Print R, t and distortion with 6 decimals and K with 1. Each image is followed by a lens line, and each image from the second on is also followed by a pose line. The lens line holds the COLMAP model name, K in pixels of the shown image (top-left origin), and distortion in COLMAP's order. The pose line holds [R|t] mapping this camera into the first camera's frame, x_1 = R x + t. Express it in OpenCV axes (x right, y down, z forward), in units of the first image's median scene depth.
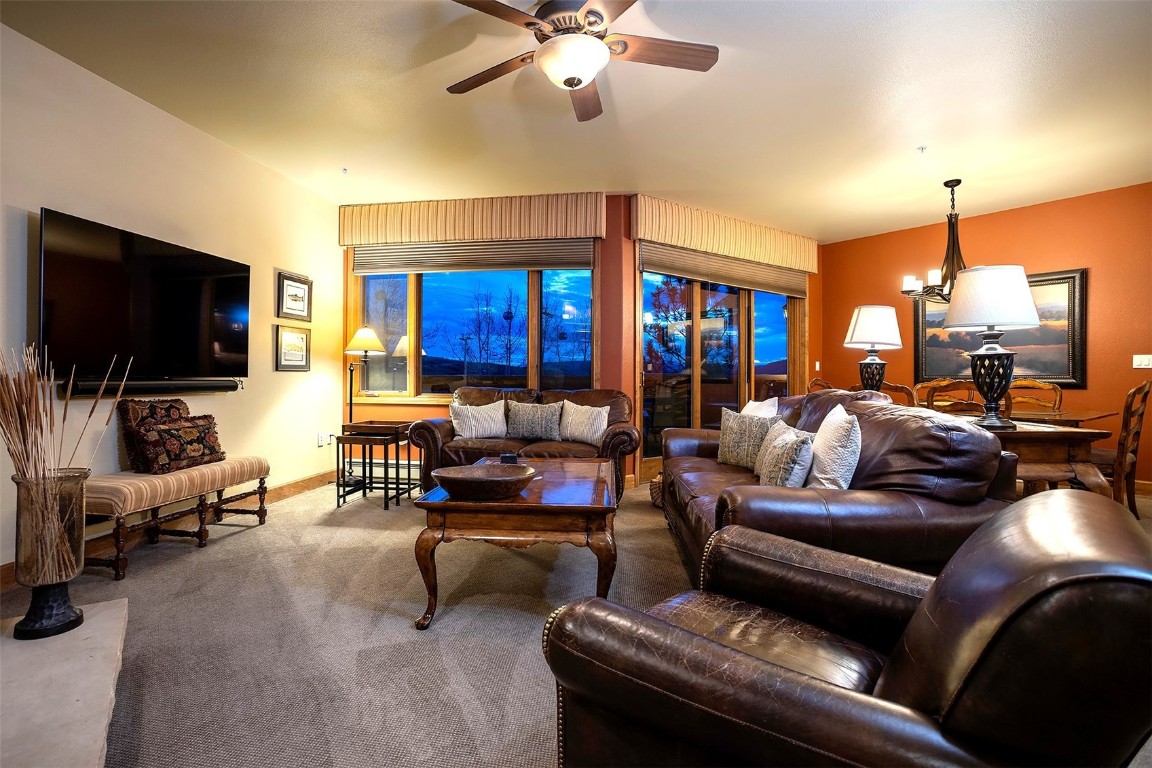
lens RADIAL K [[587.6, 0, 574.9], [0, 587.6, 372.0], [0, 0, 1]] dist [-0.001093, 0.000023]
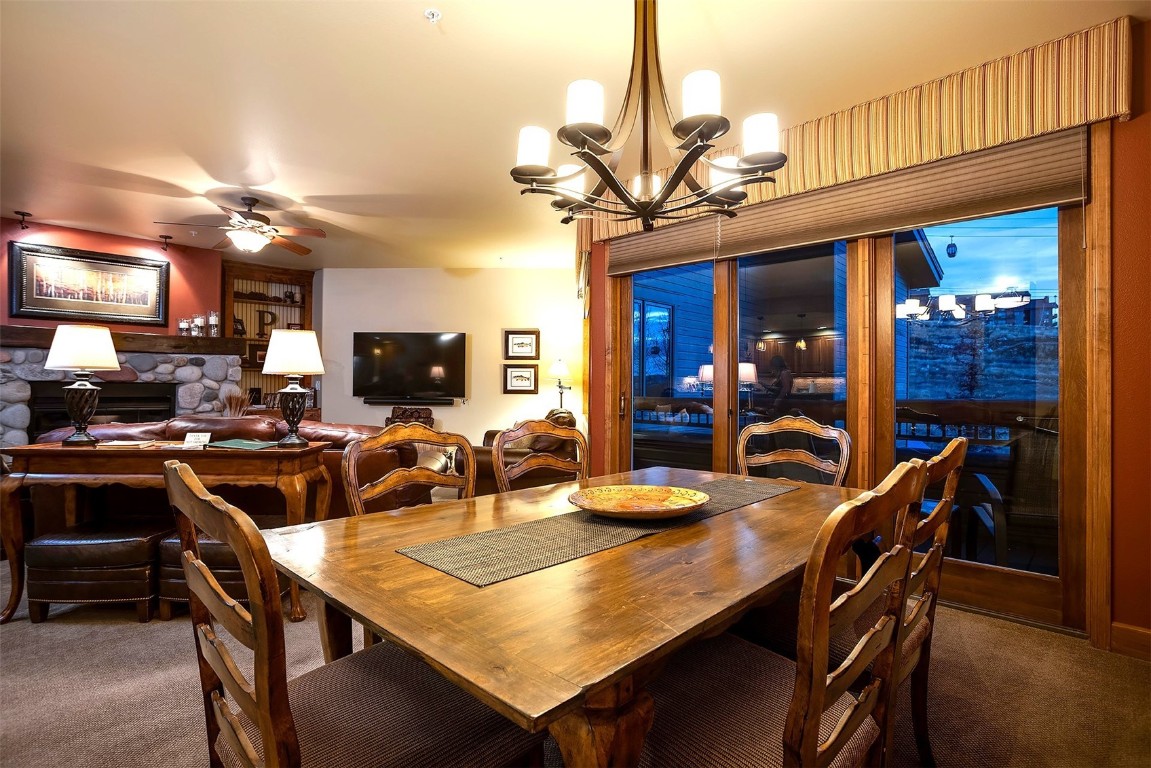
lens RADIAL K [[563.7, 0, 572.9], [0, 563.7, 391.1], [0, 0, 1]] dist [-0.068486, 0.042659]
pose [[0.153700, 0.003555, -0.988111, 1.018351], [0.003824, 0.999984, 0.004193, -0.013839], [0.988110, -0.004423, 0.153684, 0.946958]]
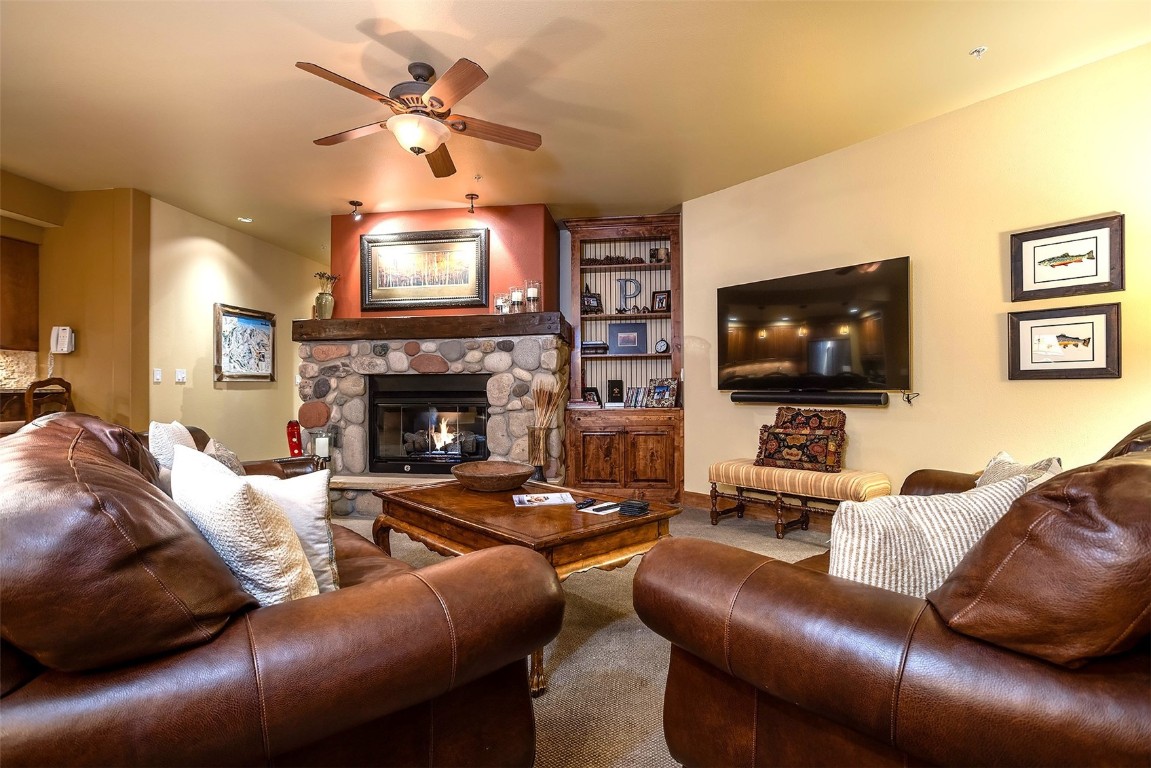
lens RADIAL K [[563.7, 0, 572.9], [0, 563.7, 391.1], [0, 0, 1]] dist [-0.068486, 0.042659]
pose [[-0.683917, 0.001421, -0.729558, 0.316950], [0.012639, 0.999871, -0.009901, 0.012153], [0.729450, -0.015993, -0.683847, 1.061765]]
